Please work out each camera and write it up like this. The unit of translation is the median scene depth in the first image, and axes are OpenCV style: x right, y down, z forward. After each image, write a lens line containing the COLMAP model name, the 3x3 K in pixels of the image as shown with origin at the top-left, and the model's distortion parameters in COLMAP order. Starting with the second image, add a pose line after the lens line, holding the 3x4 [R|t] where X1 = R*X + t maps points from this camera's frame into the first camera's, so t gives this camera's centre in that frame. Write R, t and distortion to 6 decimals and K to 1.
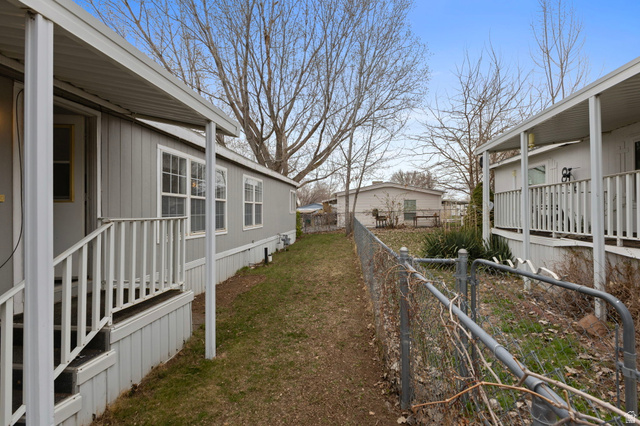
lens RADIAL K [[297.5, 0, 326.2], [0, 297.5, 207.8], [0, 0, 1]] dist [-0.003105, -0.000444]
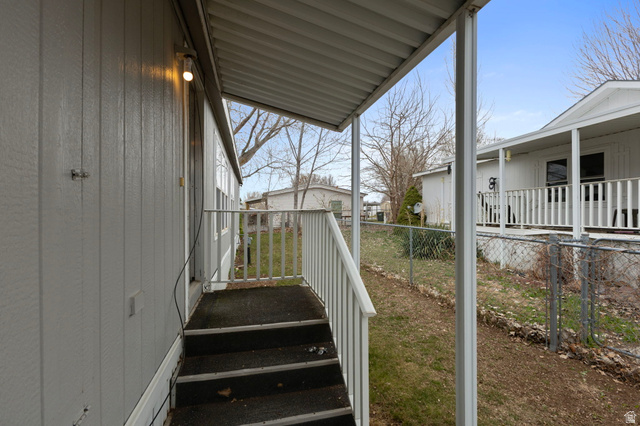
lens RADIAL K [[296.1, 0, 321.4], [0, 296.1, 216.5], [0, 0, 1]] dist [0.001603, 0.000030]
pose [[0.941536, 0.000197, 0.336912, -0.521691], [-0.009469, 0.999620, 0.025877, 0.014685], [-0.336779, -0.027554, 0.941181, 0.040737]]
